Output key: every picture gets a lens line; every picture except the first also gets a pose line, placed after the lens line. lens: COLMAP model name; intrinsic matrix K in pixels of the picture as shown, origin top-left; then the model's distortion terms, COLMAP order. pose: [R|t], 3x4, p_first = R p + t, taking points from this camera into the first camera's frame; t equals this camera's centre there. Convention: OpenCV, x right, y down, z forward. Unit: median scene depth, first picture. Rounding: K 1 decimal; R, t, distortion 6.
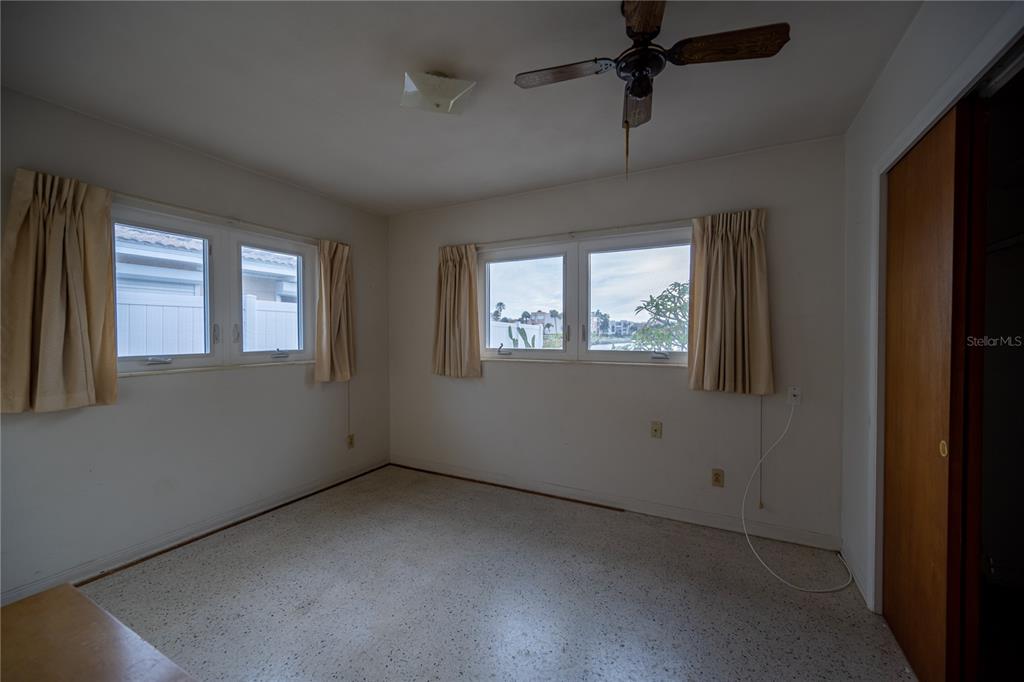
lens RADIAL K [[404.9, 0, 512.0], [0, 404.9, 341.0], [0, 0, 1]] dist [-0.000166, -0.000010]
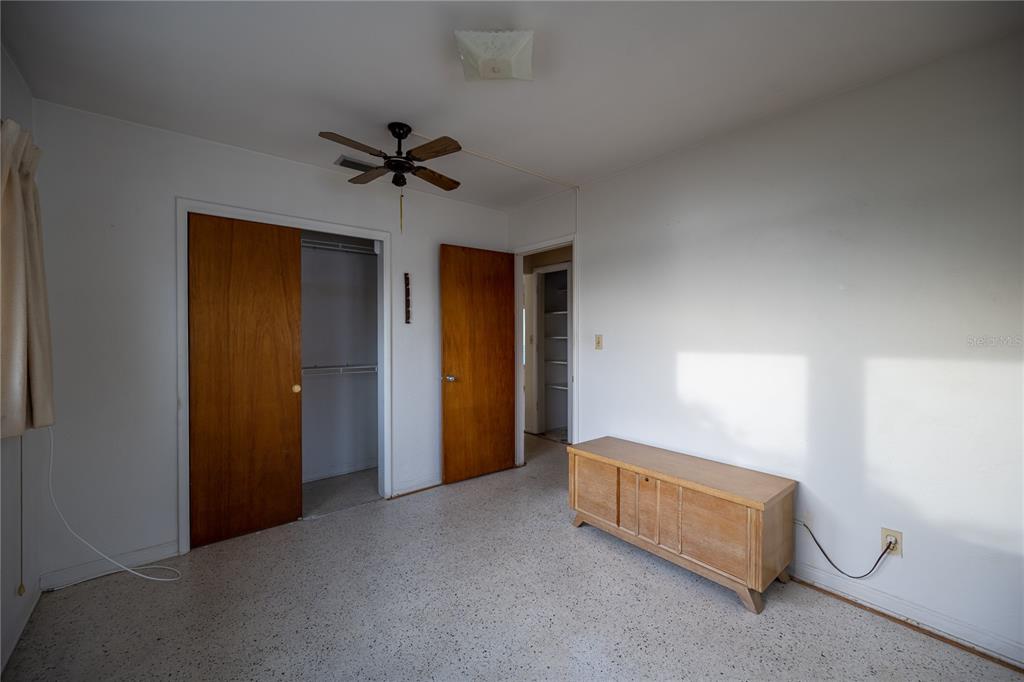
lens RADIAL K [[404.9, 0, 512.0], [0, 404.9, 341.0], [0, 0, 1]] dist [-0.000166, -0.000010]
pose [[-0.927844, -0.003664, 0.372950, -0.576305], [0.008289, 0.999502, 0.030440, -0.029251], [-0.372876, 0.031335, -0.927352, 1.926429]]
